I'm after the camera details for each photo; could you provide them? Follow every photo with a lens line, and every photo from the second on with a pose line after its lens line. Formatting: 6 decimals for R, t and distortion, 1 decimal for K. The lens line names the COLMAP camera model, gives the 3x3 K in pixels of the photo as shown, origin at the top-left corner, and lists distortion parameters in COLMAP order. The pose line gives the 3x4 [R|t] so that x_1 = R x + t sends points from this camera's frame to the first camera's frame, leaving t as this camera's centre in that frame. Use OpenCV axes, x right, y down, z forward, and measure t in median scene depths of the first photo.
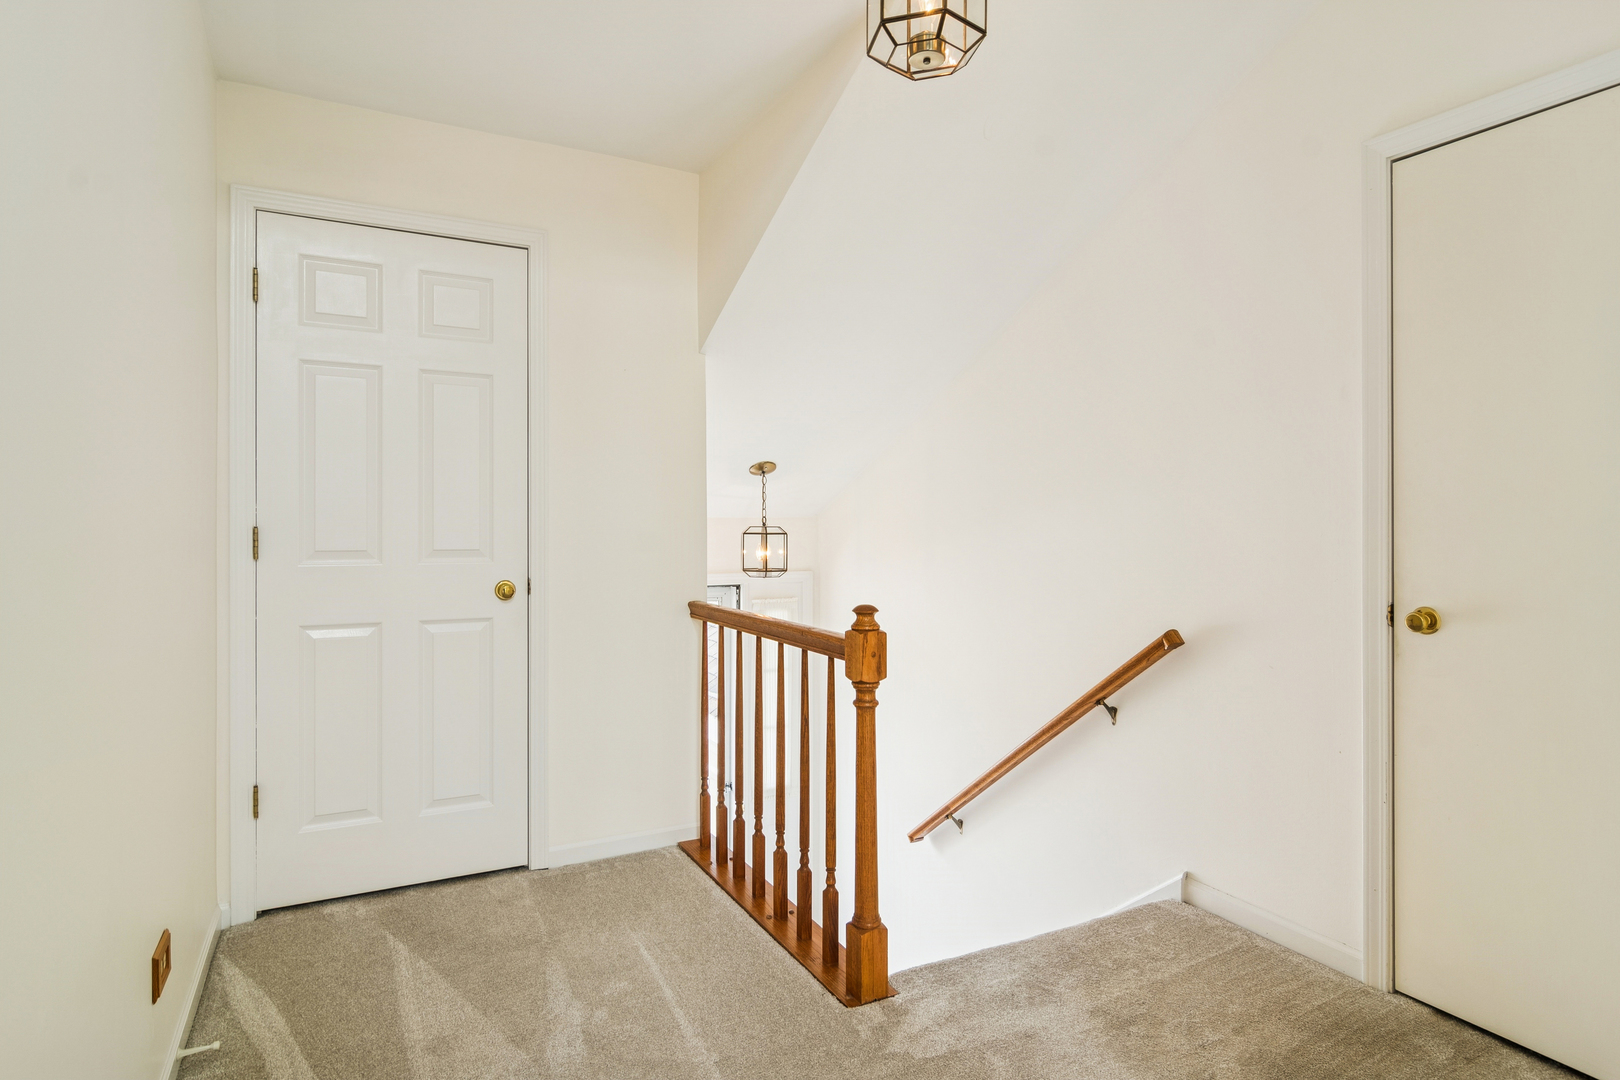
lens RADIAL K [[877.1, 0, 809.9], [0, 877.1, 528.2], [0, 0, 1]] dist [-0.002226, 0.000084]
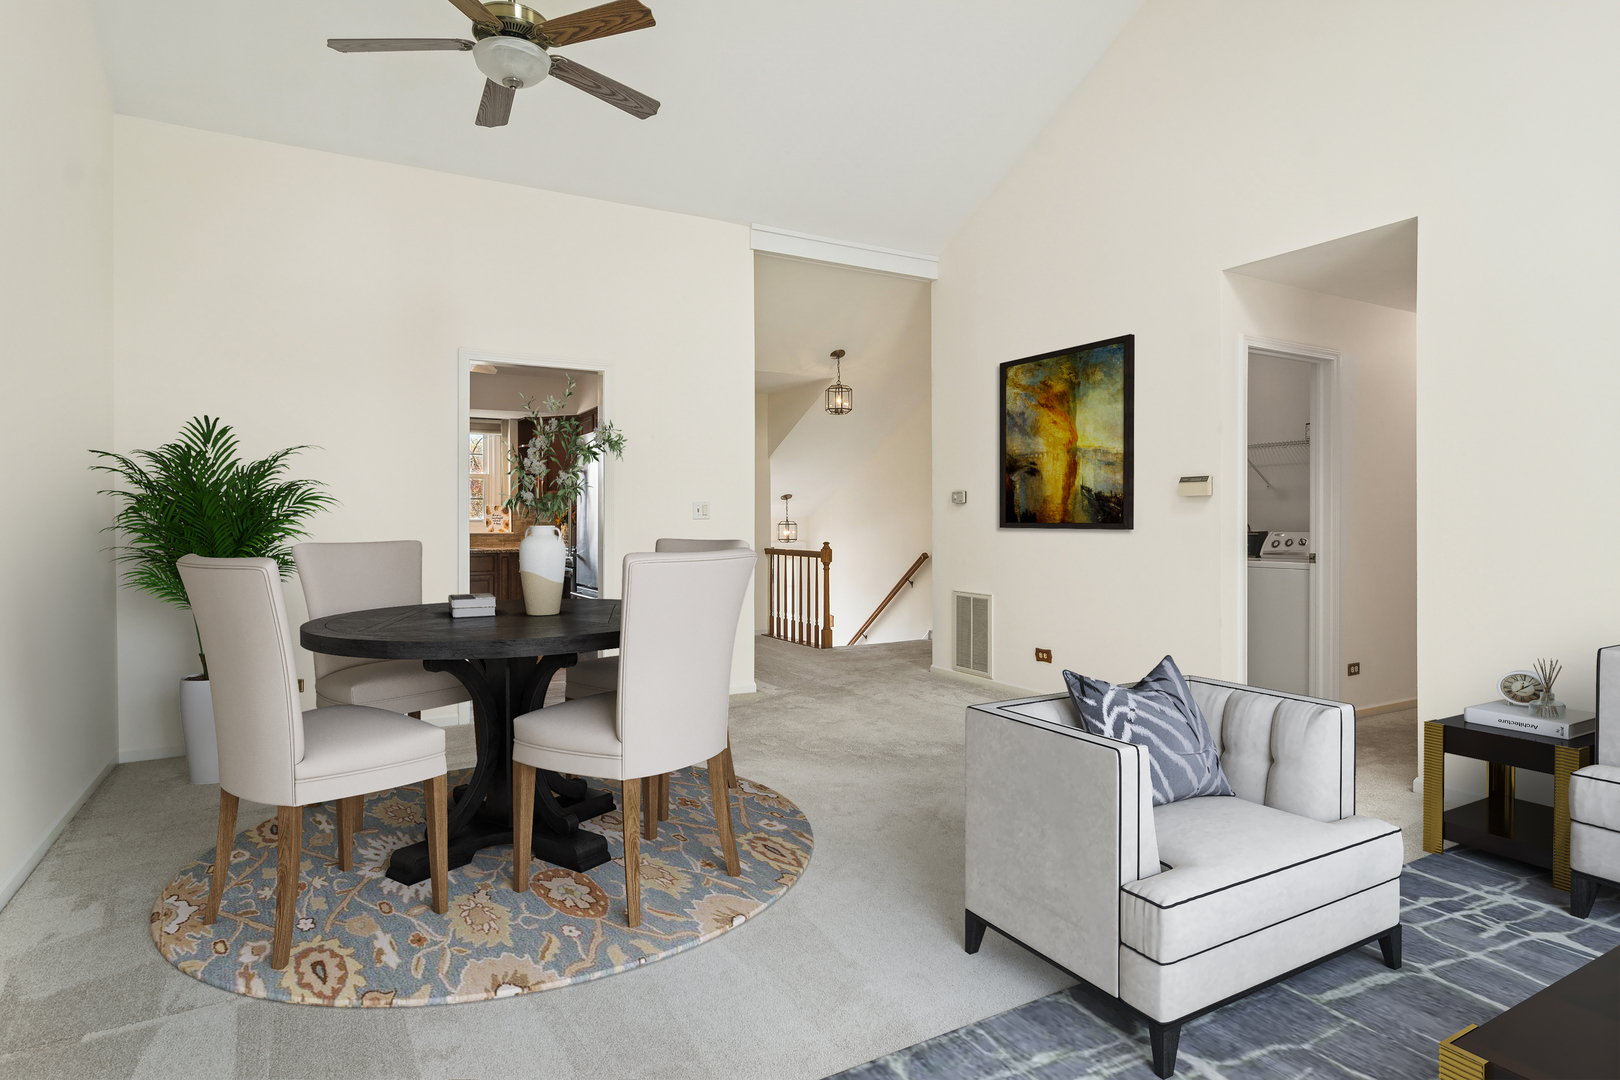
lens RADIAL K [[877.1, 0, 809.9], [0, 877.1, 528.2], [0, 0, 1]] dist [-0.002226, 0.000084]
pose [[0.999738, -0.002276, 0.022783, -0.077193], [0.002310, 0.999996, -0.001468, 0.034858], [-0.022779, 0.001520, 0.999739, -2.349583]]
